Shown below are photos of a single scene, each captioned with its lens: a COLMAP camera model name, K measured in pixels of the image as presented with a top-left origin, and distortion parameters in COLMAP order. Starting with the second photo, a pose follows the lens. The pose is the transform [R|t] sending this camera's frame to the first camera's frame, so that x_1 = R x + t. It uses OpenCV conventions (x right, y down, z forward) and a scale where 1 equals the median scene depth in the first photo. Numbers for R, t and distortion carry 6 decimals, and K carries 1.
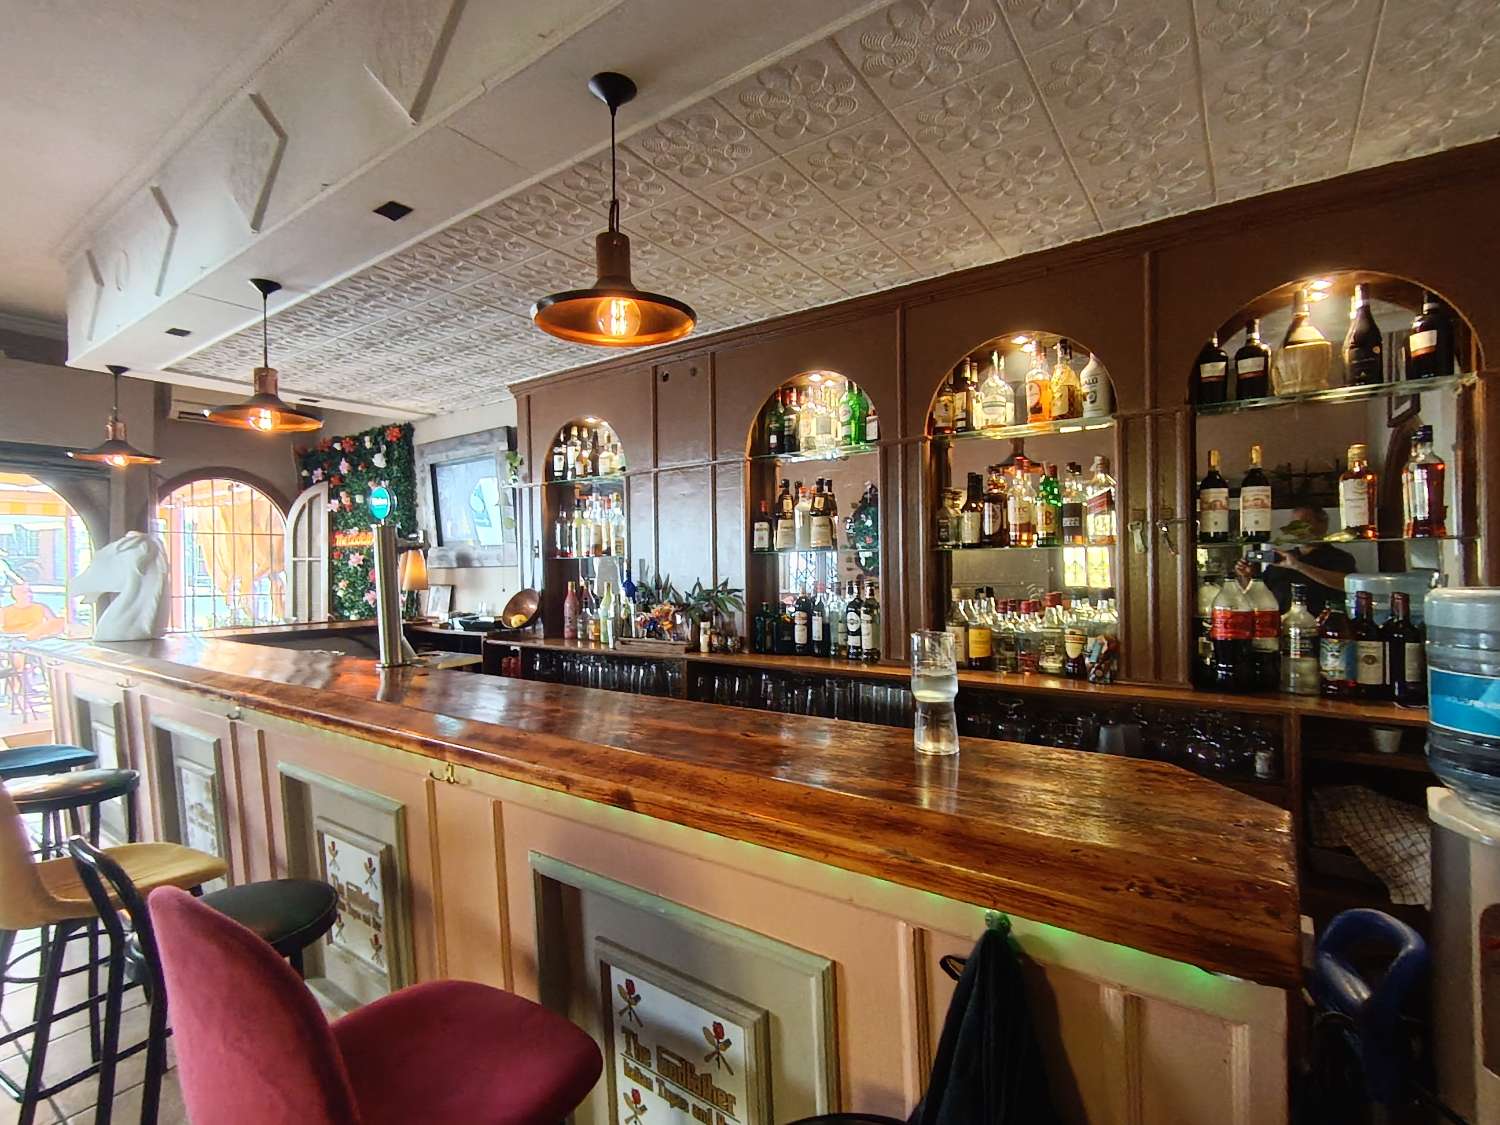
lens RADIAL K [[715.6, 0, 750.0], [0, 715.6, 562.5], [0, 0, 1]] dist [0.001524, 0.001279]
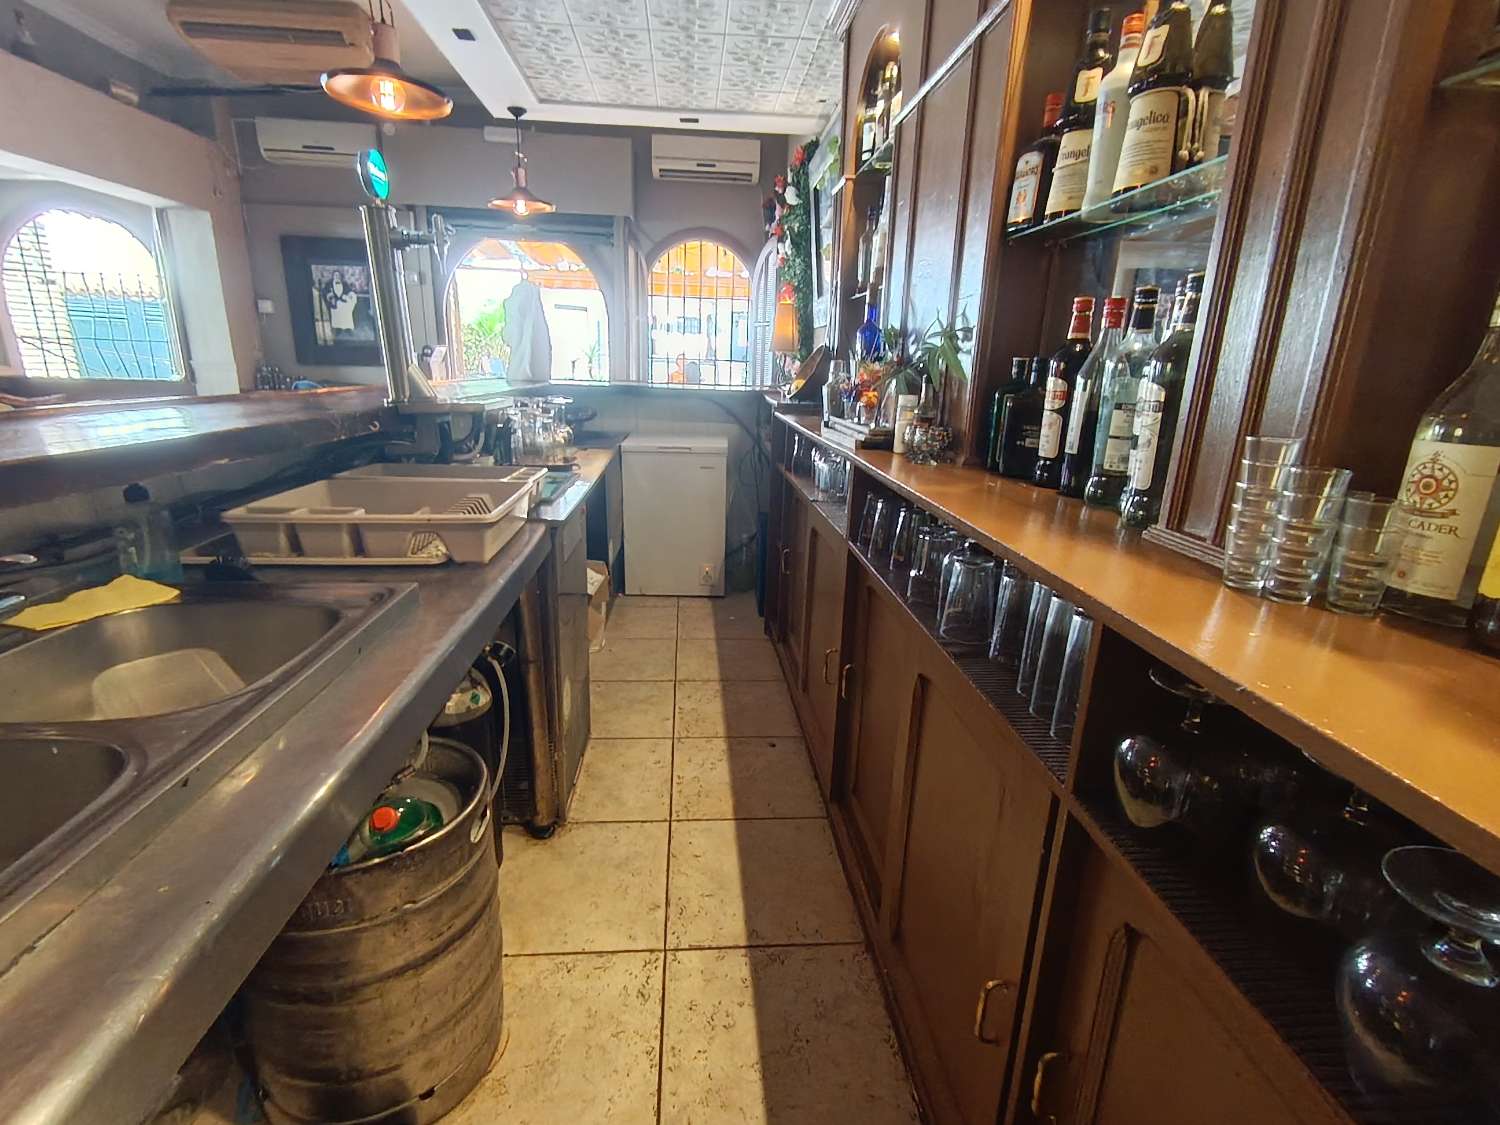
lens RADIAL K [[715.6, 0, 750.0], [0, 715.6, 562.5], [0, 0, 1]] dist [0.001524, 0.001279]
pose [[0.645812, 0.234110, -0.726719, 0.274710], [-0.033434, 0.959588, 0.279416, 0.062040], [0.762764, -0.156153, 0.627540, 0.600112]]
